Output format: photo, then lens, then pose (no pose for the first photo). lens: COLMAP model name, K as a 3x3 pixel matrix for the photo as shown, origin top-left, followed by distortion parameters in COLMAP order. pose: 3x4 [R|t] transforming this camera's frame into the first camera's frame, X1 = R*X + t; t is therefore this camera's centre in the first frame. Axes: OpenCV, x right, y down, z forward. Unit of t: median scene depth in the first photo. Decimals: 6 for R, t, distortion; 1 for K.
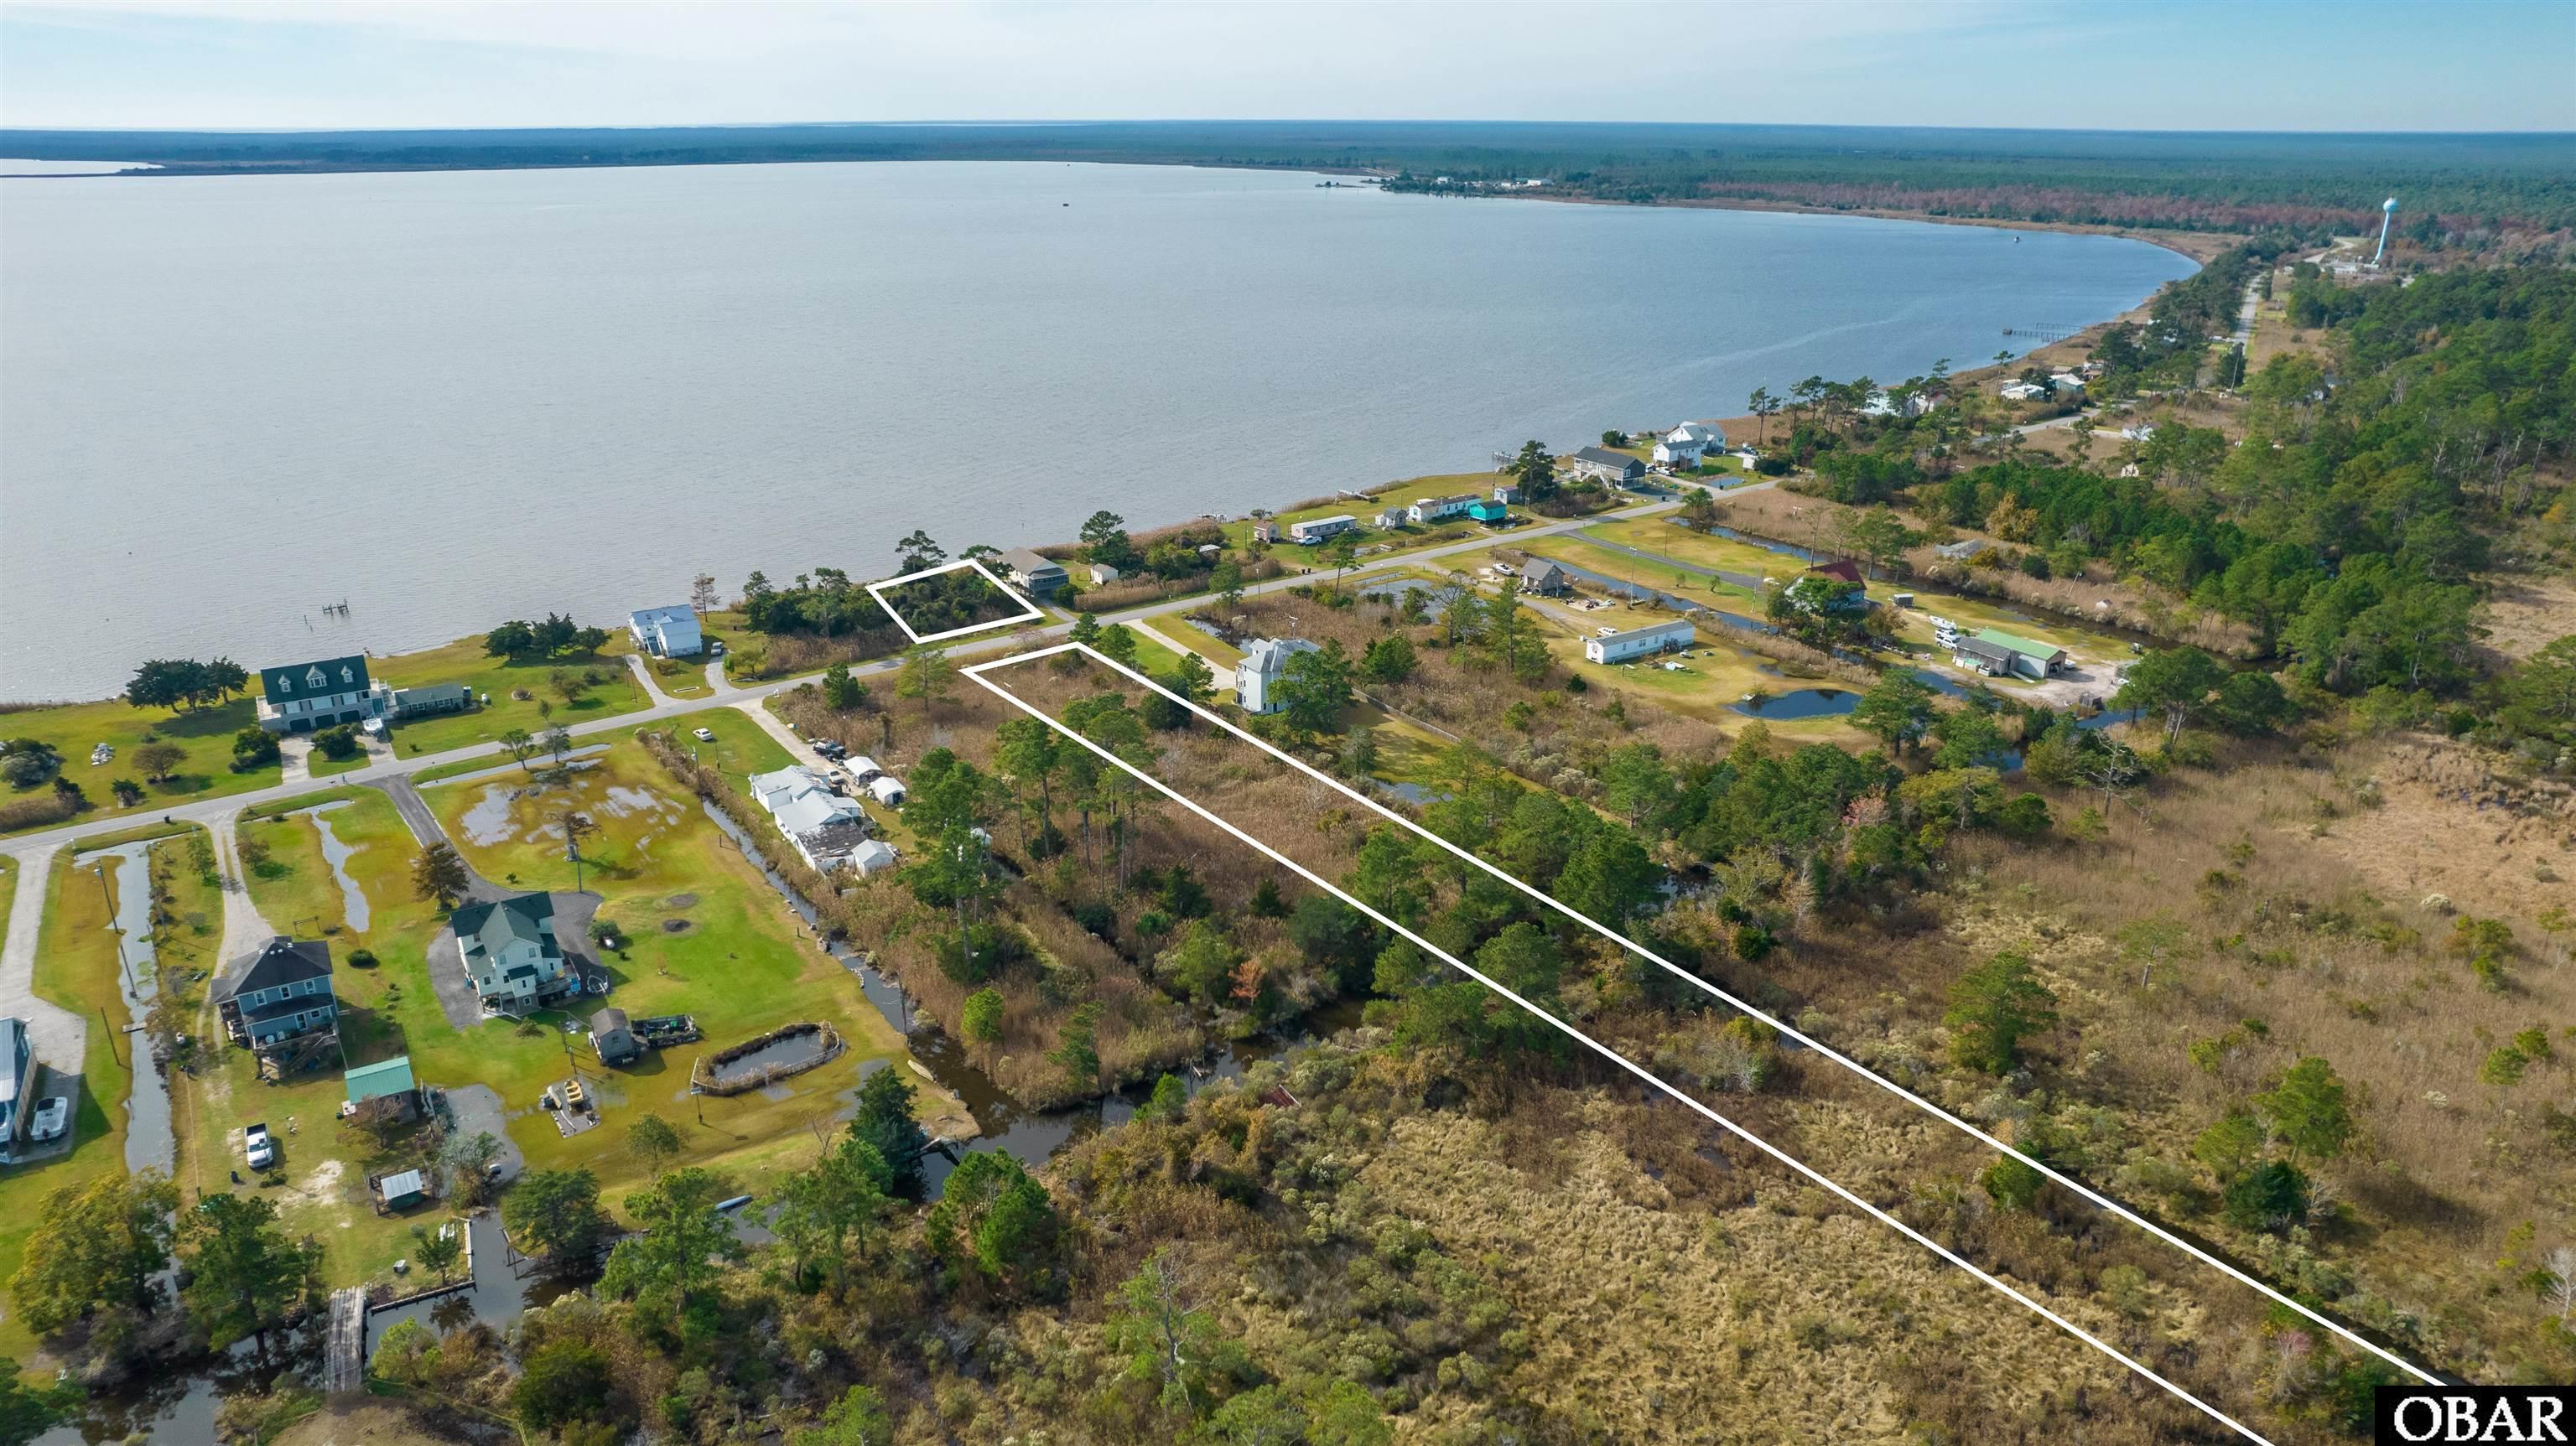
lens RADIAL K [[1686.6, 0, 1295.3], [0, 1686.6, 725.4], [0, 0, 1]] dist [-0.073614, 0.062811]
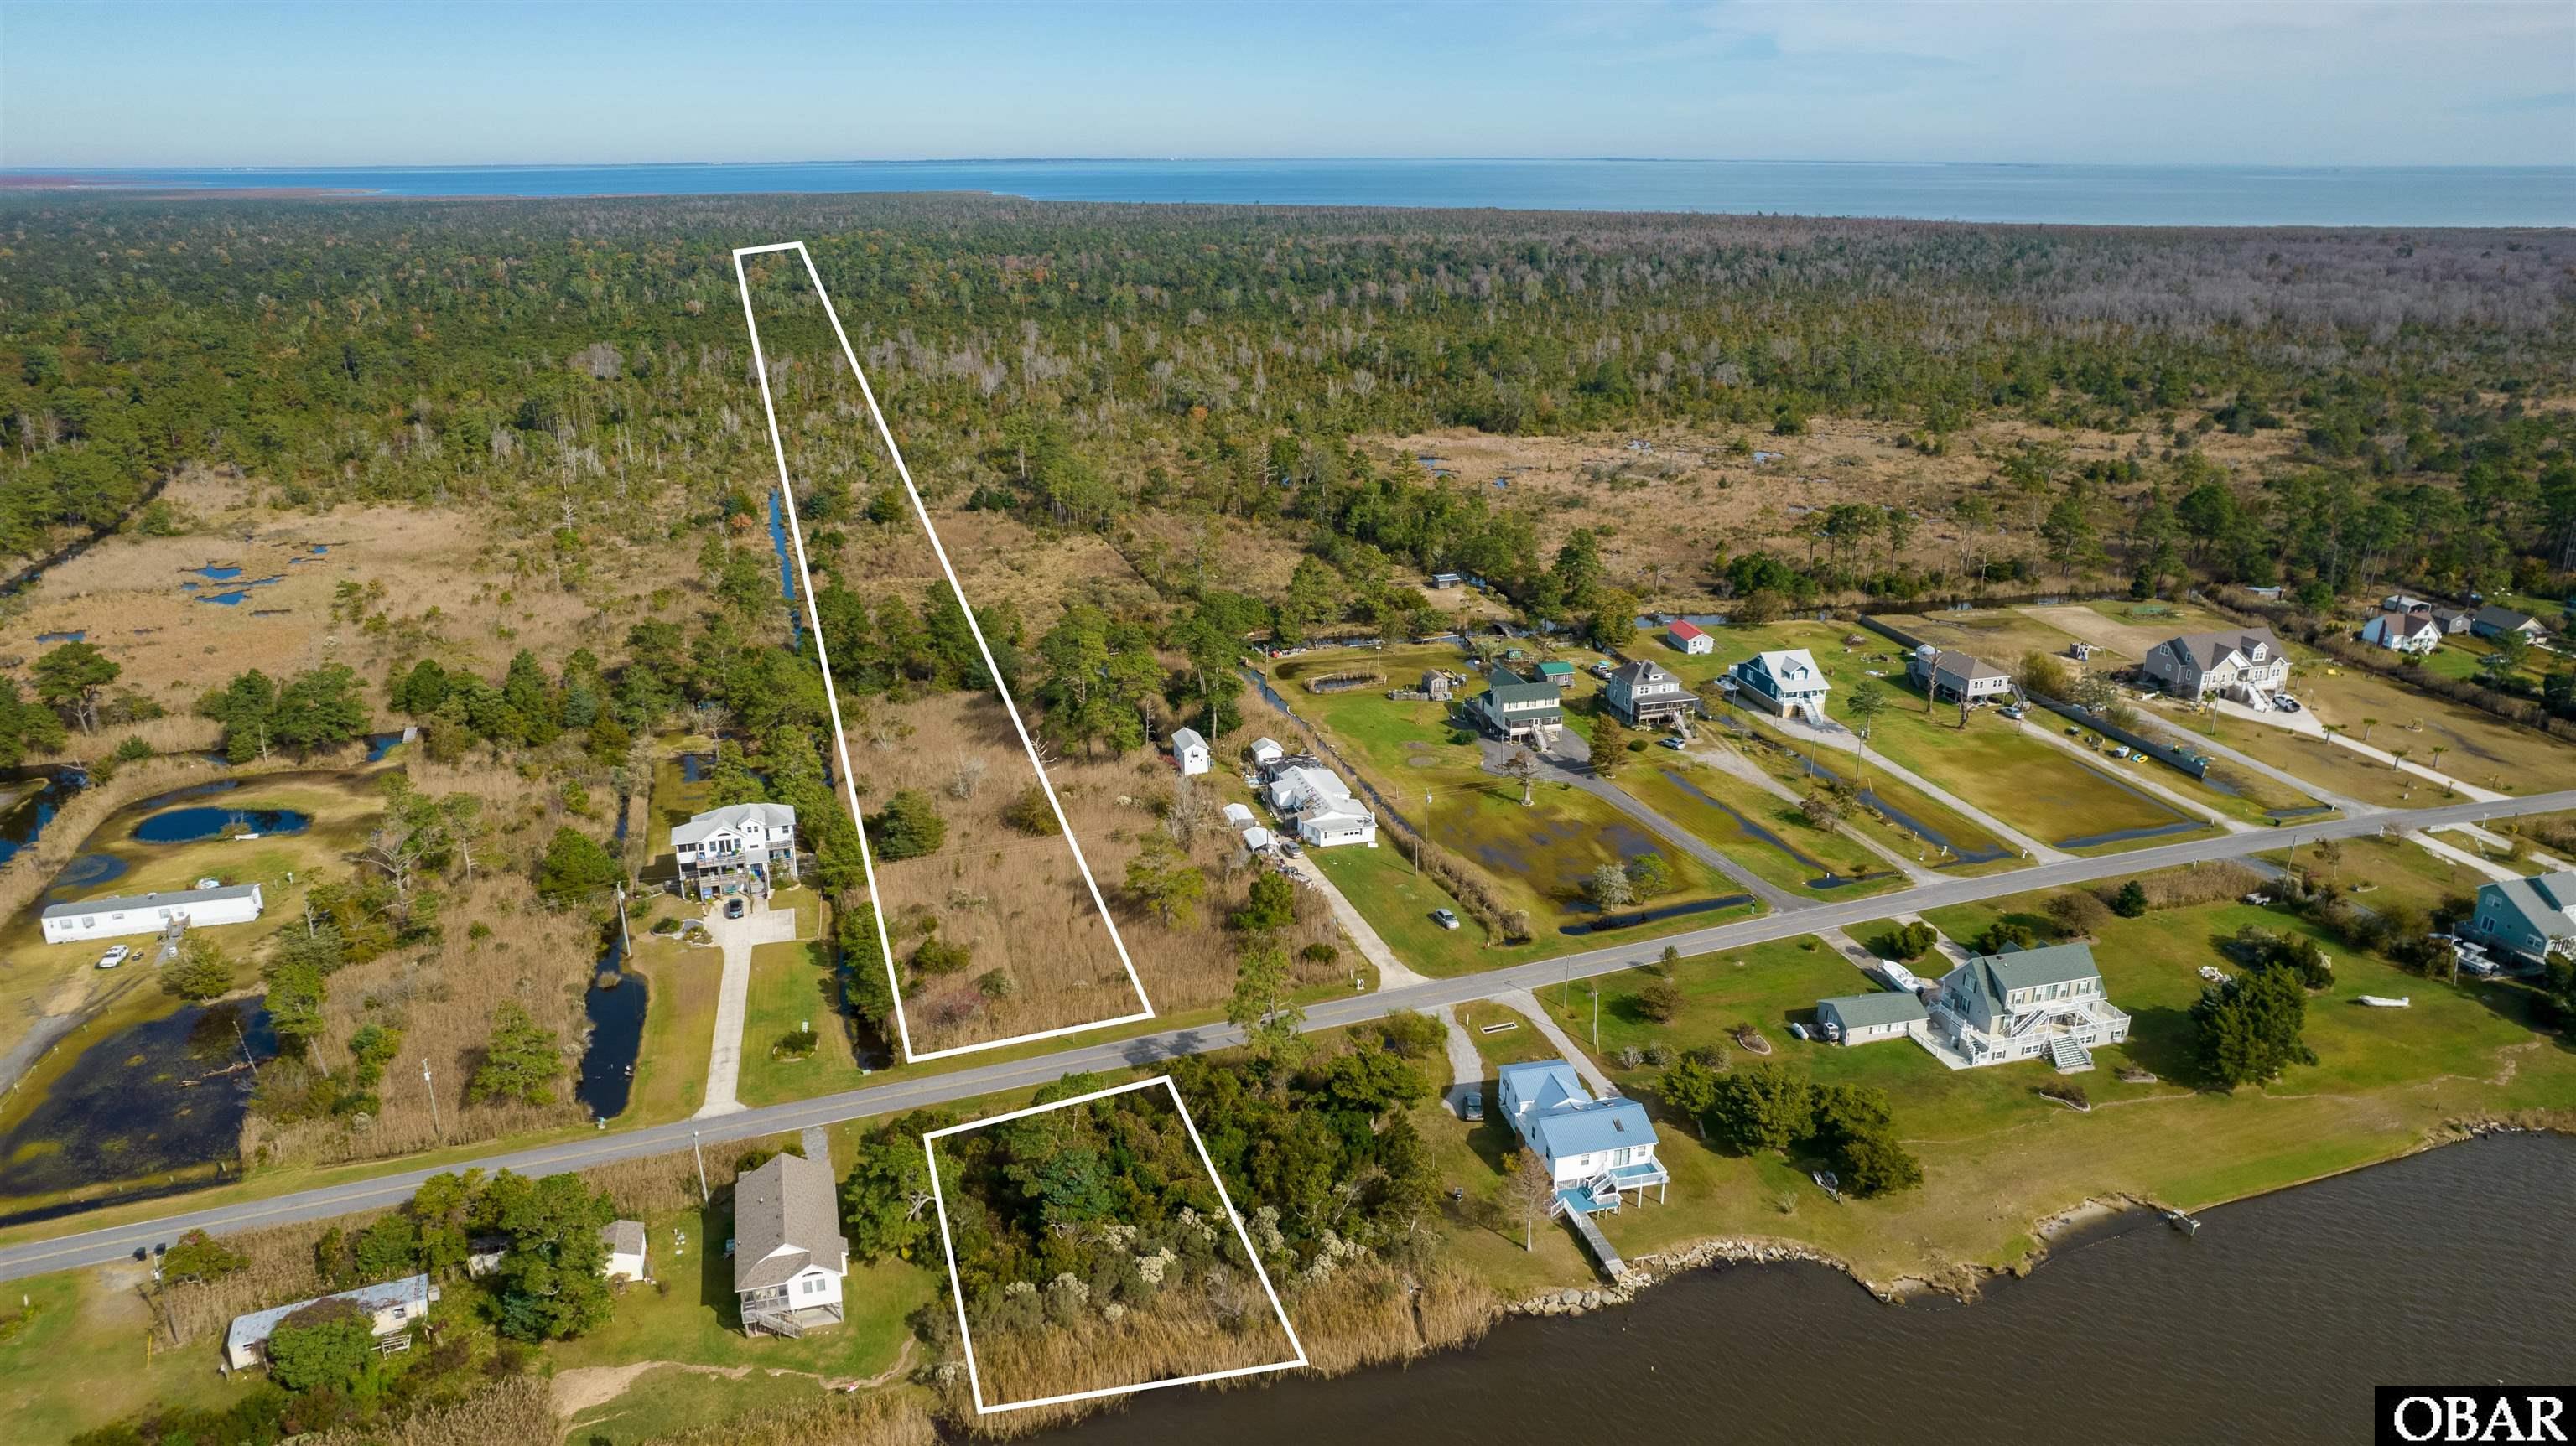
lens RADIAL K [[1699.1, 0, 1282.0], [0, 1699.1, 727.7], [0, 0, 1]] dist [-0.076134, 0.069738]
pose [[-0.963421, -0.093994, 0.250970, -0.416146], [0.086883, 0.776349, 0.624286, -0.502806], [-0.253519, 0.623255, -0.739785, 1.370668]]
